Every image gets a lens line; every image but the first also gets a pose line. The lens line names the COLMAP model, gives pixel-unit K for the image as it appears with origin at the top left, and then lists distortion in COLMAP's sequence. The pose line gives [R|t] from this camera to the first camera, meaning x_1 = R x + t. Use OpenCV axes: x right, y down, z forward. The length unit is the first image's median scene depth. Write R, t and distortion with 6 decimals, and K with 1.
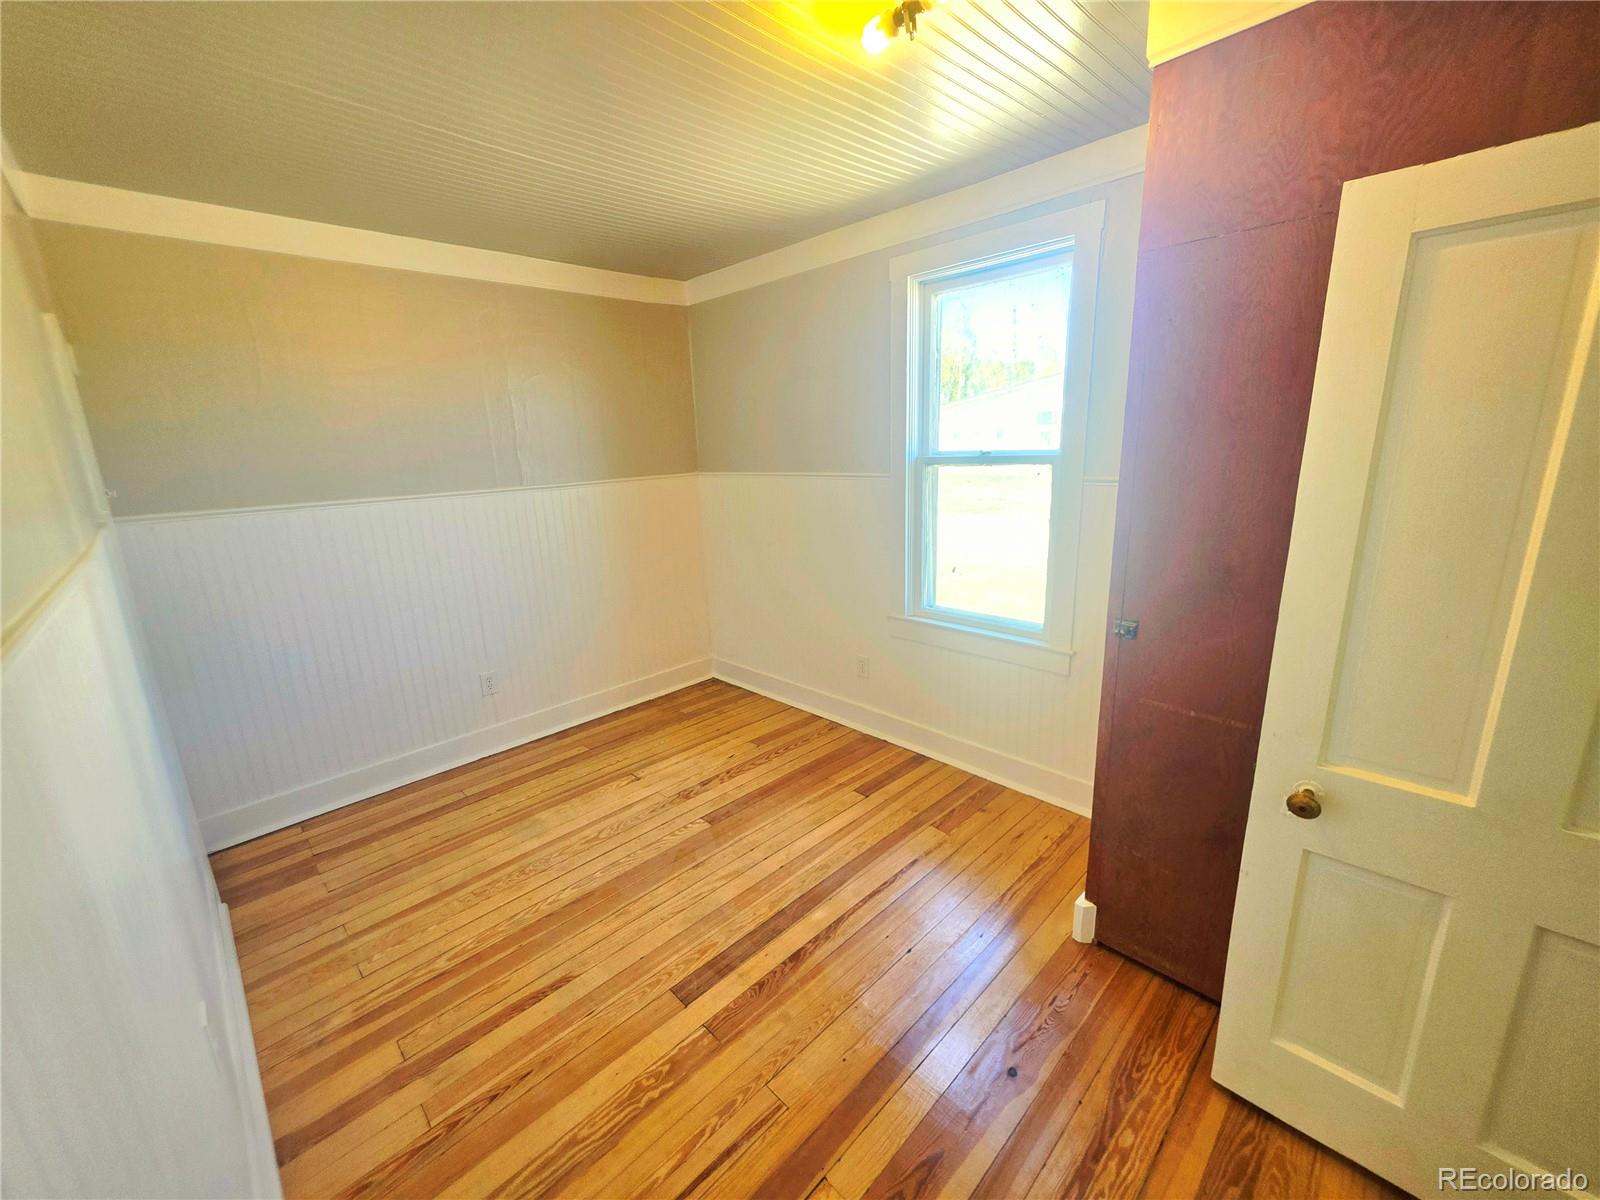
lens RADIAL K [[646.4, 0, 793.3], [0, 646.4, 601.7], [0, 0, 1]] dist [0.000641, -0.000202]
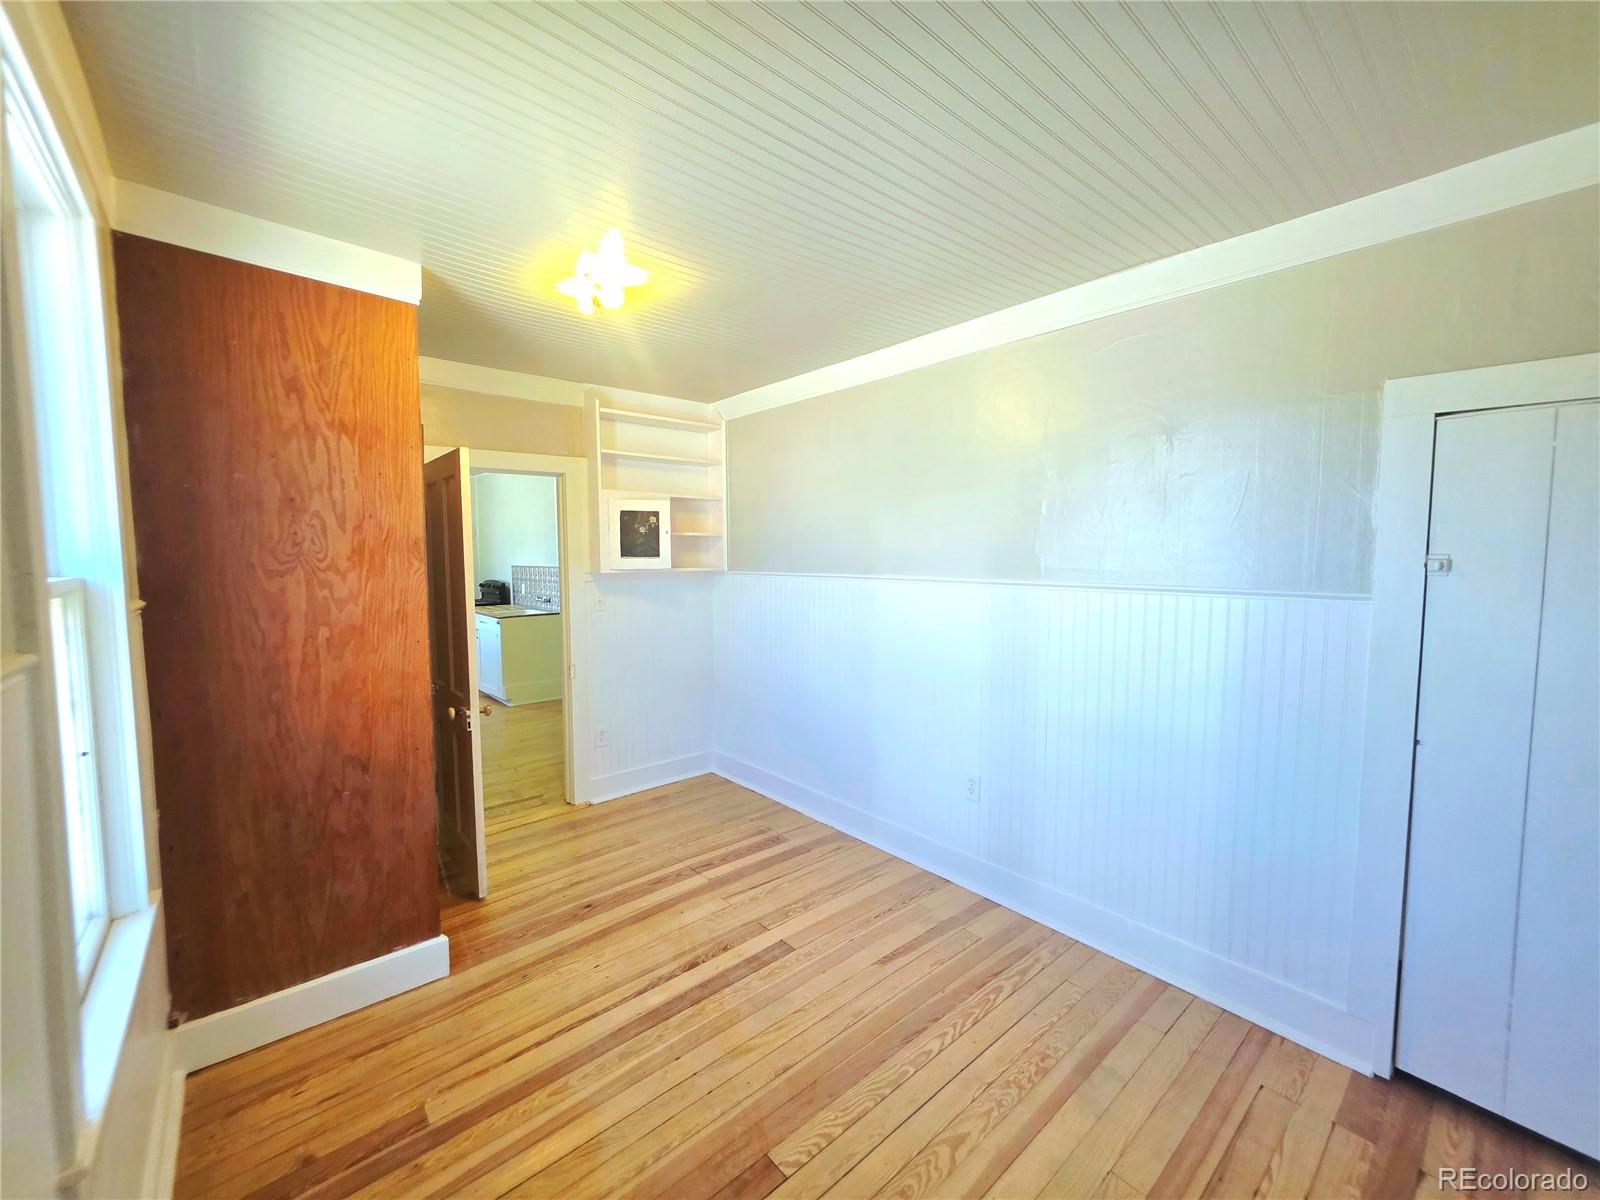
lens RADIAL K [[646.4, 0, 793.3], [0, 646.4, 601.7], [0, 0, 1]] dist [0.000641, -0.000202]
pose [[-0.997221, 0.031629, 0.067450, -0.261659], [0.051107, 0.949202, 0.310488, -0.410901], [-0.054203, 0.313073, -0.948181, 1.778540]]
